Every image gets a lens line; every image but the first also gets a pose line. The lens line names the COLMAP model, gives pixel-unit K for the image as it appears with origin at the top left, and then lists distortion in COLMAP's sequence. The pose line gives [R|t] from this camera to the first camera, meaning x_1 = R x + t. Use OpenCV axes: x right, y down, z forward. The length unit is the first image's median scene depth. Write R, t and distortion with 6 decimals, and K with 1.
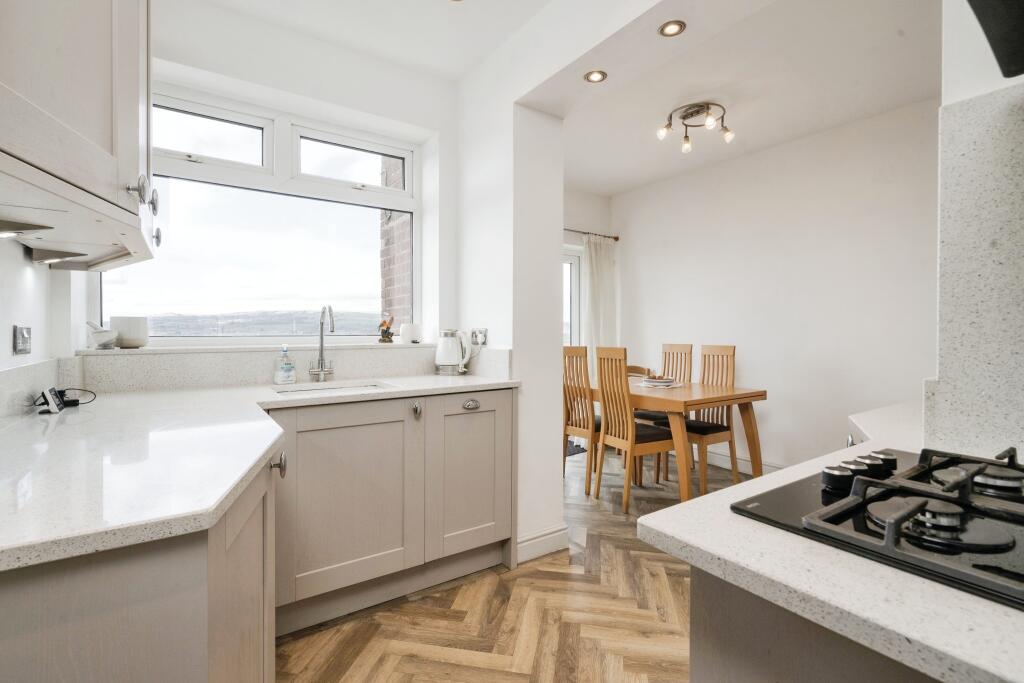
lens RADIAL K [[473.9, 0, 516.8], [0, 473.9, 334.5], [0, 0, 1]] dist [-0.001916, 0.000324]
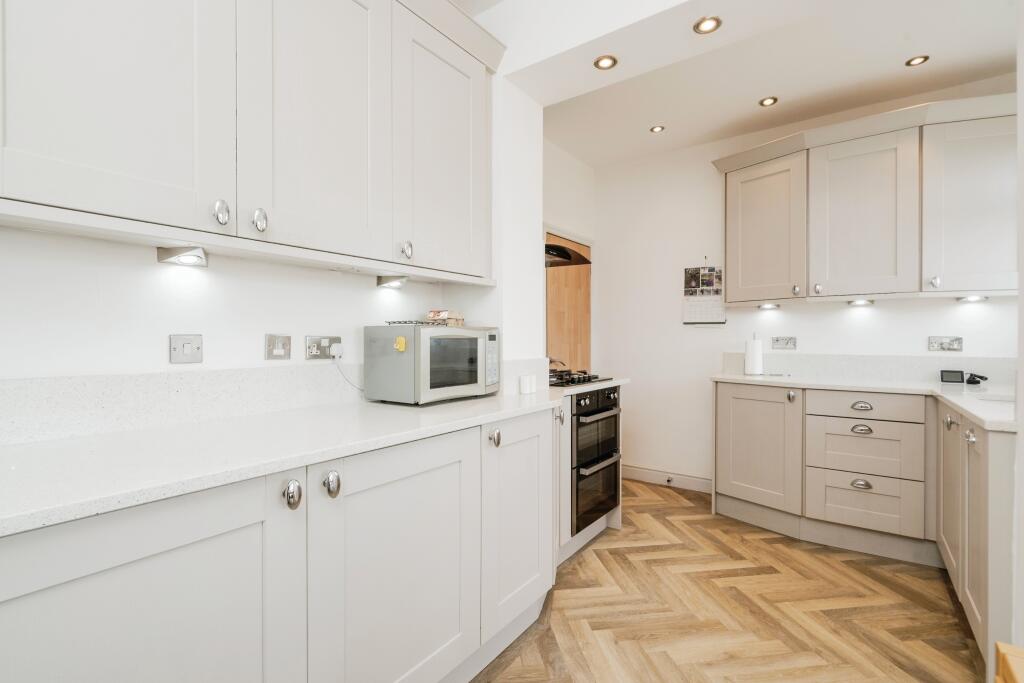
lens RADIAL K [[473.9, 0, 517.2], [0, 473.9, 342.1], [0, 0, 1]] dist [-0.001916, 0.000324]
pose [[-0.938942, -0.002533, -0.344065, 0.978692], [-0.013517, 0.999473, 0.029529, -0.020285], [0.343809, 0.032377, -0.938481, 1.683454]]
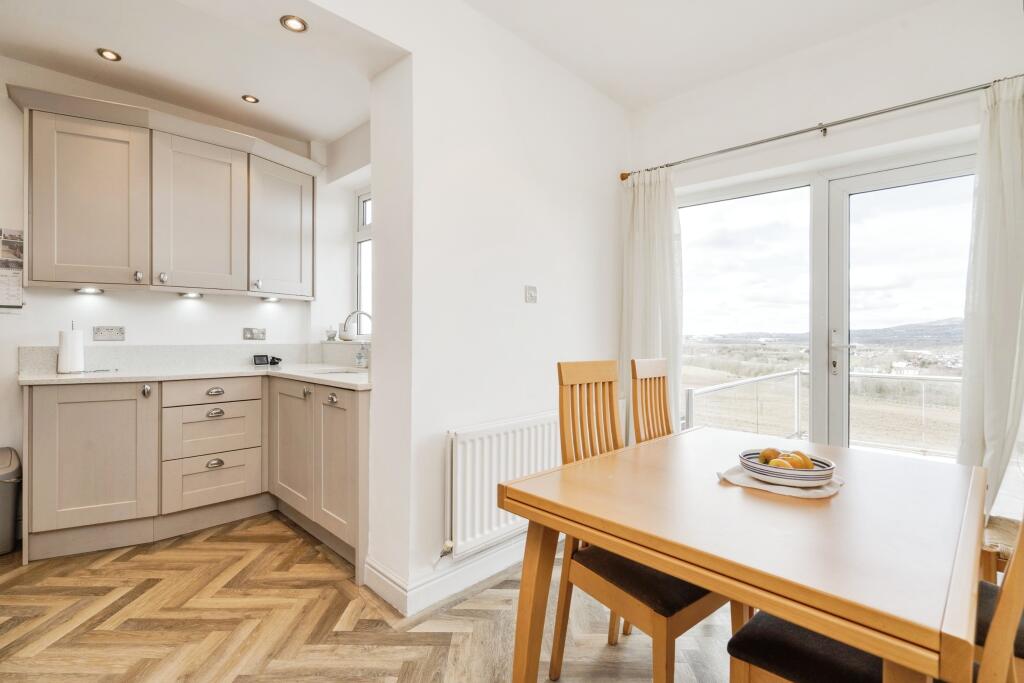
lens RADIAL K [[473.9, 0, 505.7], [0, 473.9, 333.0], [0, 0, 1]] dist [-0.001916, 0.000324]
pose [[0.192949, -0.001160, -0.981208, 1.207982], [-0.031162, 0.999488, -0.007309, -0.010365], [0.980714, 0.031986, 0.192814, 1.355108]]
